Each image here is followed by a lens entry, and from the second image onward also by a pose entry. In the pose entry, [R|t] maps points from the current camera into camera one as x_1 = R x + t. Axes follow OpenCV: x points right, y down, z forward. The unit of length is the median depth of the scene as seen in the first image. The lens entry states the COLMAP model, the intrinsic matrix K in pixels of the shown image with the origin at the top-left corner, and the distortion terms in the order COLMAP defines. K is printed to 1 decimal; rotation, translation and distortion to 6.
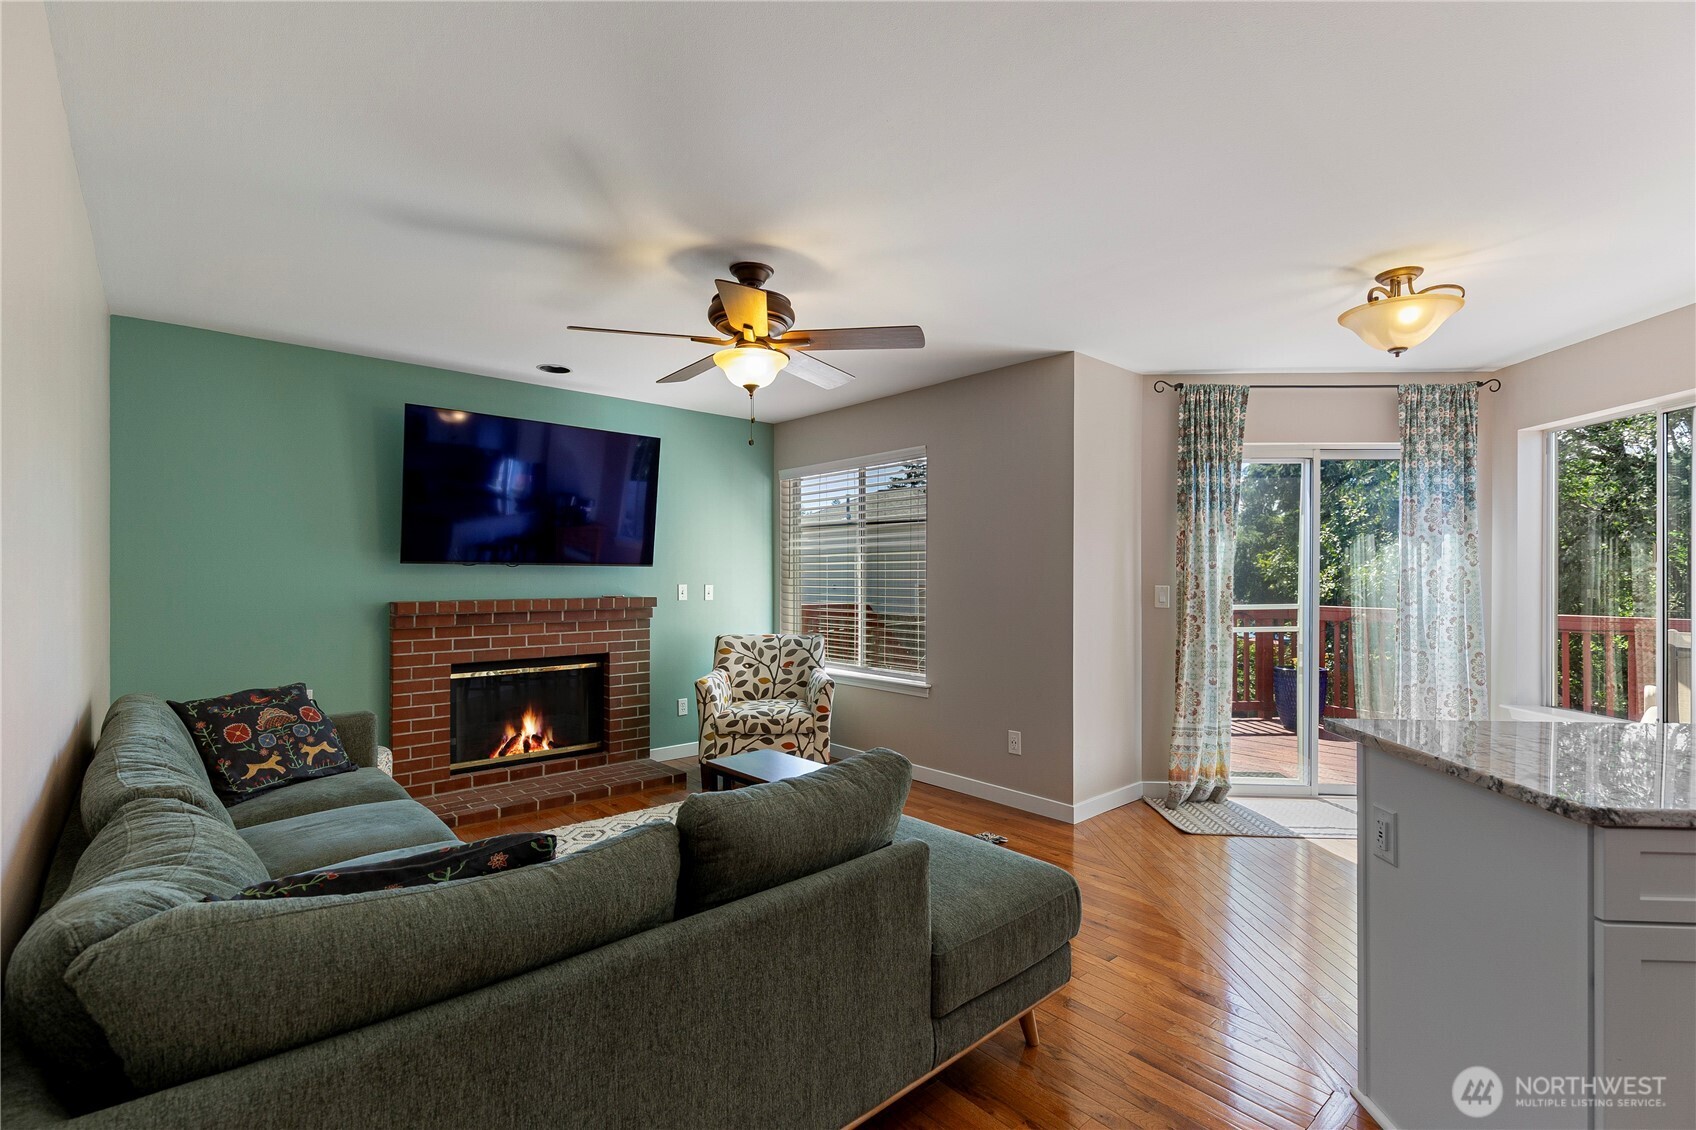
lens RADIAL K [[763.0, 0, 849.7], [0, 763.0, 576.8], [0, 0, 1]] dist [0.017520, -0.000352]
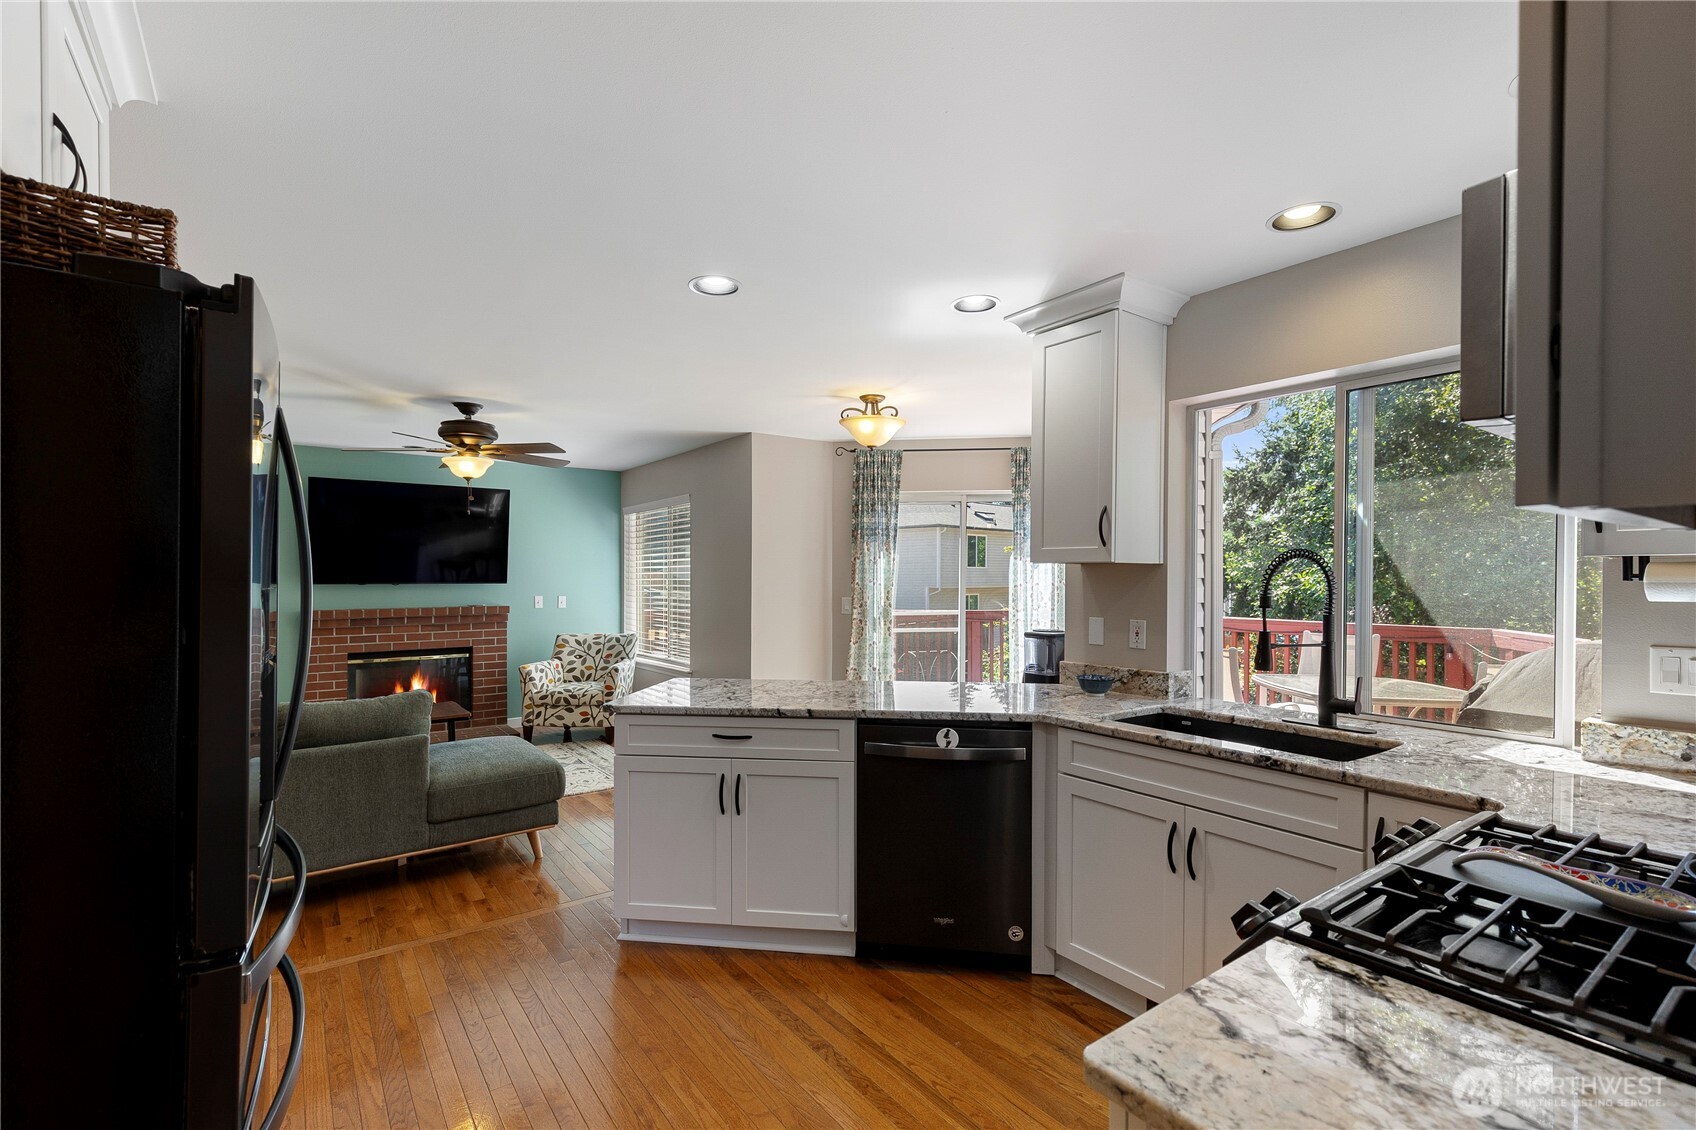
lens RADIAL K [[756.5, 0, 844.7], [0, 756.5, 580.9], [0, 0, 1]] dist [0.009568, -0.000891]
pose [[0.996122, -0.004251, -0.087876, 0.513458], [0.004467, 0.999987, 0.002261, -0.020537], [0.087865, -0.002644, 0.996129, -0.326186]]
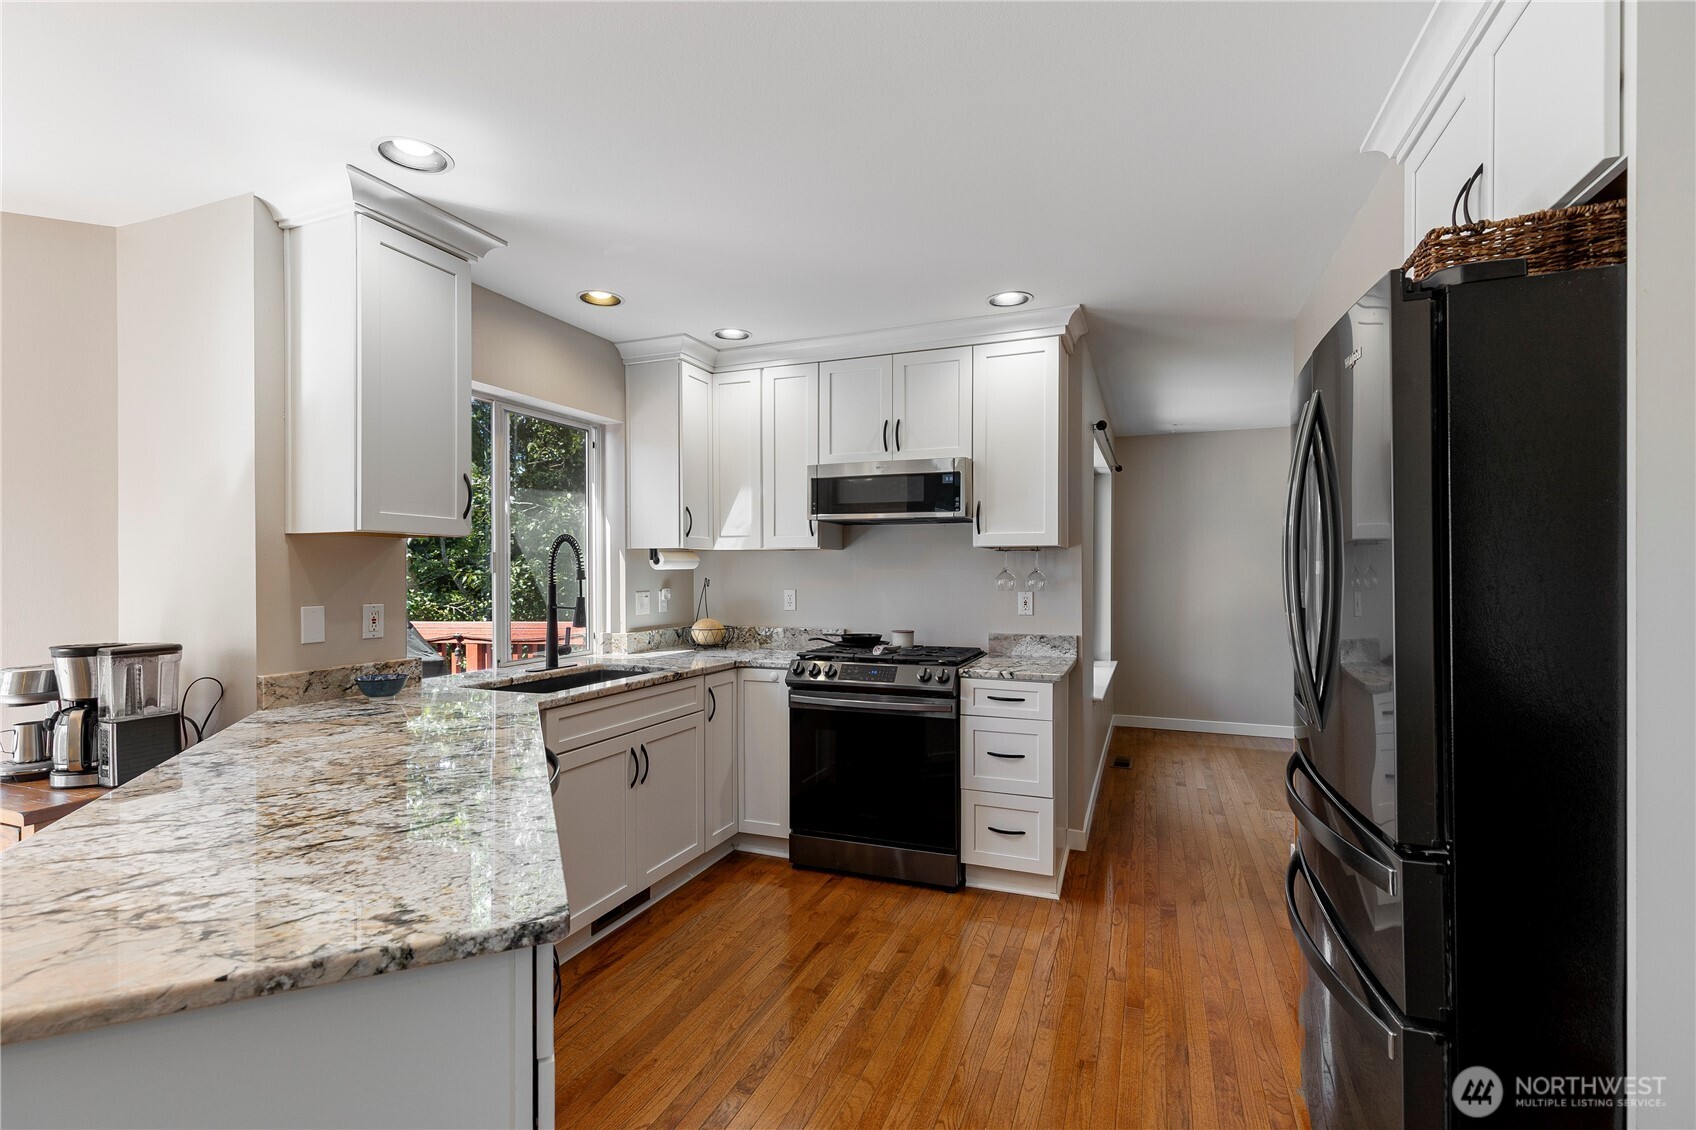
lens RADIAL K [[763.0, 0, 849.7], [0, 763.0, 576.8], [0, 0, 1]] dist [0.017520, -0.000352]
pose [[-0.454339, -0.009939, 0.890773, 0.047977], [0.004269, 0.999902, 0.013334, -0.009925], [-0.890819, 0.009861, -0.454252, 0.298866]]
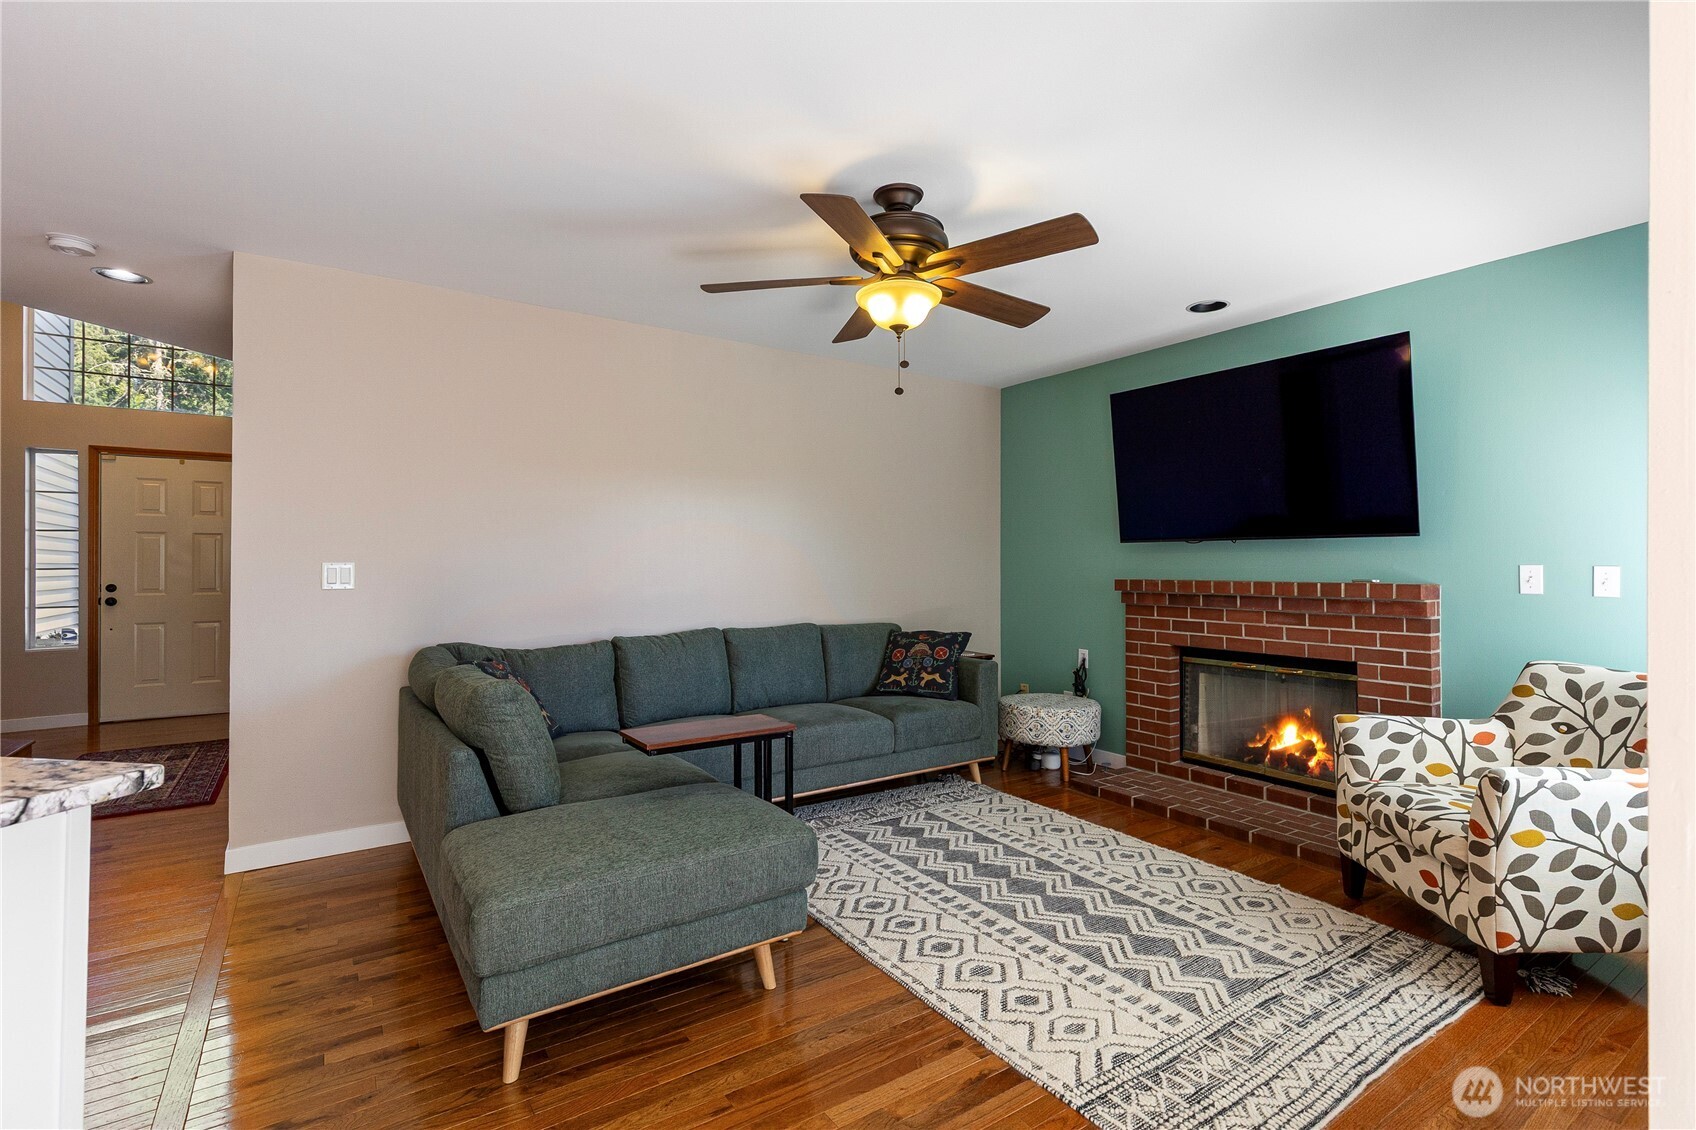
lens RADIAL K [[778.5, 0, 848.0], [0, 778.5, 565.0], [0, 0, 1]] dist [0.000532, -0.000190]
pose [[-0.125246, -0.002938, -0.992121, 0.485560], [-0.005367, 0.999983, -0.002283, 0.016208], [0.992111, 0.005039, -0.125260, 0.683497]]
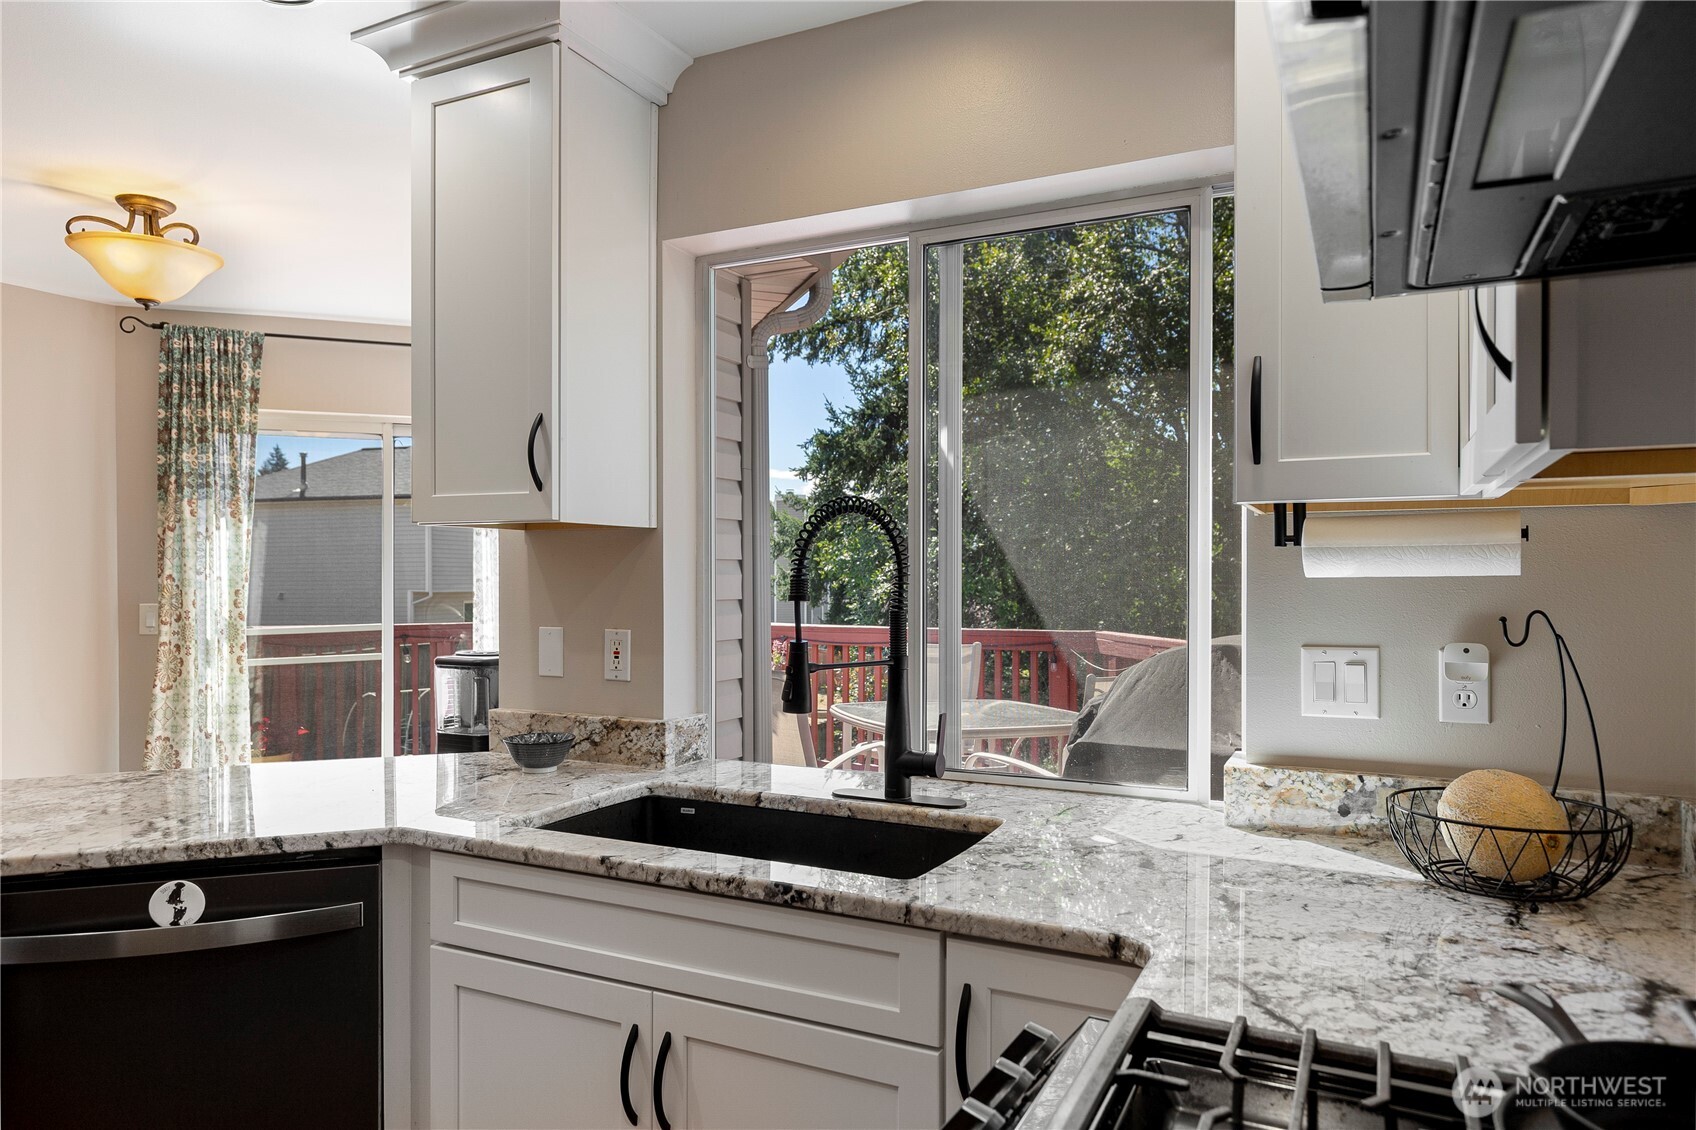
lens RADIAL K [[1077.2, 0, 824.5], [0, 1077.2, 585.4], [0, 0, 1]] dist [0.021715, -0.000360]
pose [[0.929645, -0.011450, 0.368279, 0.610173], [0.008696, 0.999920, 0.009136, -0.009079], [-0.368354, -0.005291, 0.929671, -0.172026]]
